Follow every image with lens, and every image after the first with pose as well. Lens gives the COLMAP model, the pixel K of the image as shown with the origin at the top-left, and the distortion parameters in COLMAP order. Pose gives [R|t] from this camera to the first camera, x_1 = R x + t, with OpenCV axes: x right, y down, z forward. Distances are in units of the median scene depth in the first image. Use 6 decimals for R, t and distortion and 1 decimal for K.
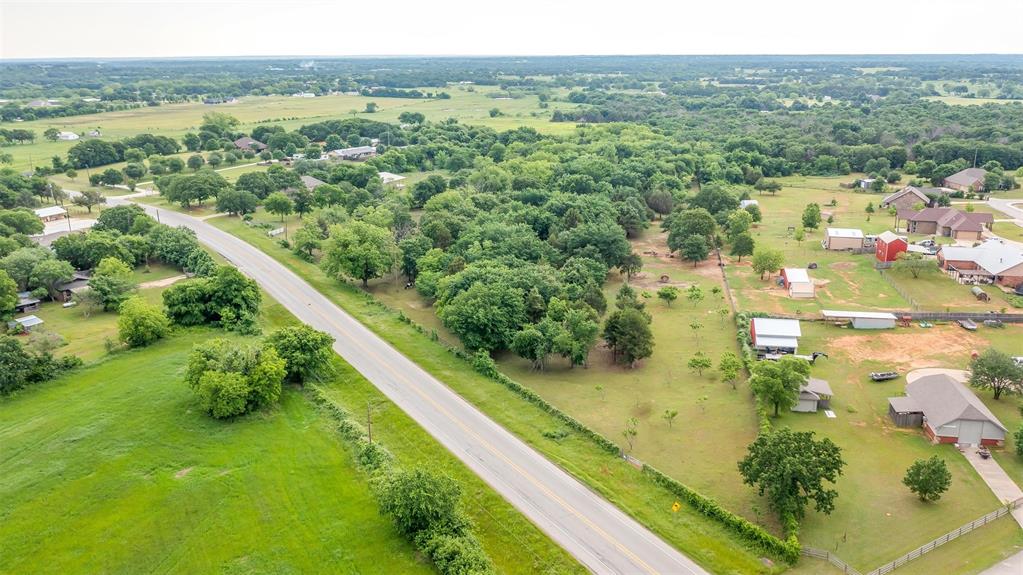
lens RADIAL K [[852.3, 0, 511.5], [0, 852.3, 287.5], [0, 0, 1]] dist [-0.009962, 0.004058]
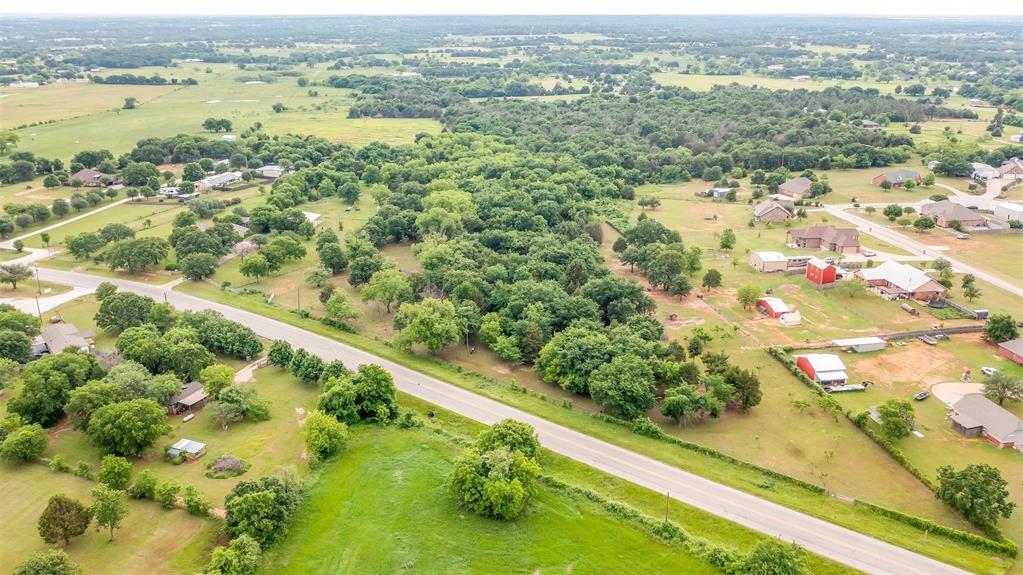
lens RADIAL K [[852.3, 0, 511.5], [0, 852.3, 287.5], [0, 0, 1]] dist [-0.009962, 0.004058]
pose [[0.941343, -0.100816, 0.322040, -0.436751], [0.086050, 0.994494, 0.059802, -0.149052], [-0.326296, -0.028583, 0.944835, -0.064177]]
